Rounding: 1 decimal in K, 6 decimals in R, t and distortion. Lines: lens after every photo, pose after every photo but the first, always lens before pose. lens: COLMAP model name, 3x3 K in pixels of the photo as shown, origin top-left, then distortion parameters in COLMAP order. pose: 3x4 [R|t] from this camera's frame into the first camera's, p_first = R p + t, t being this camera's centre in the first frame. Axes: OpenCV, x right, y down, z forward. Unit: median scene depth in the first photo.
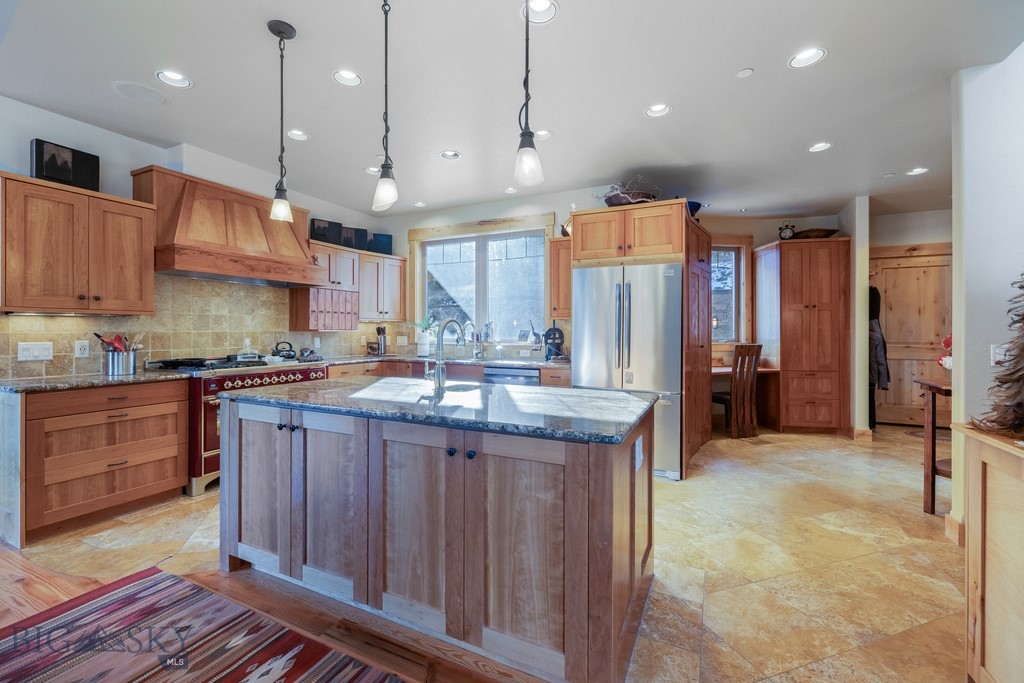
lens RADIAL K [[433.7, 0, 506.5], [0, 433.7, 331.8], [0, 0, 1]] dist [-0.001746, -0.000573]
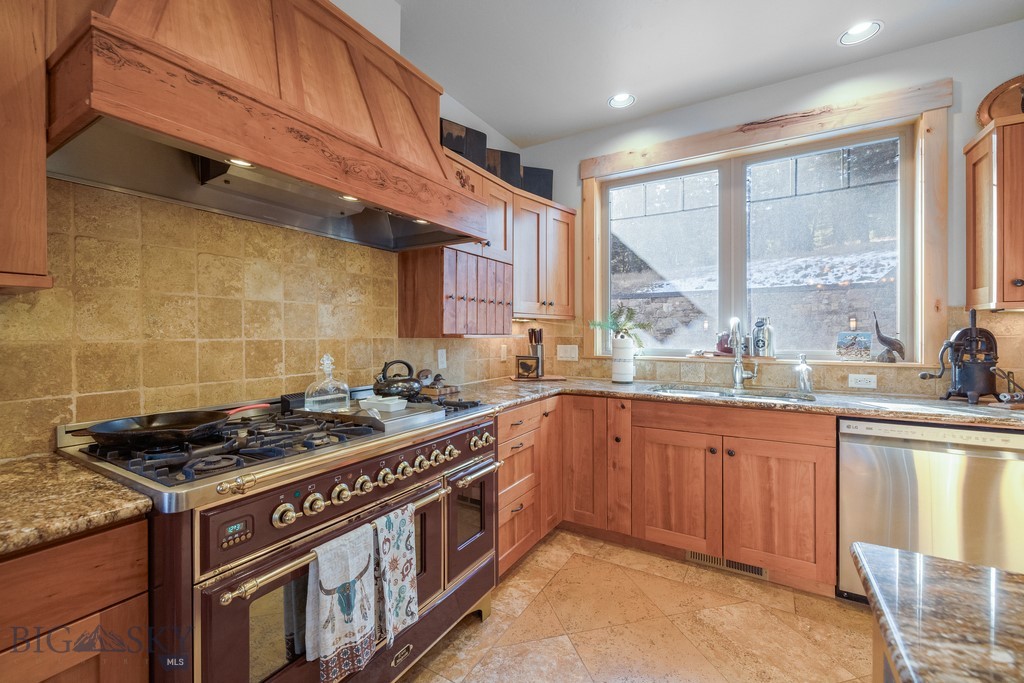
lens RADIAL K [[433.7, 0, 512.2], [0, 433.7, 336.9], [0, 0, 1]] dist [-0.001746, -0.000573]
pose [[0.996332, -0.004437, -0.085461, -0.279071], [0.004616, 0.999988, 0.001895, -0.002248], [0.085452, -0.002283, 0.996340, 0.434793]]
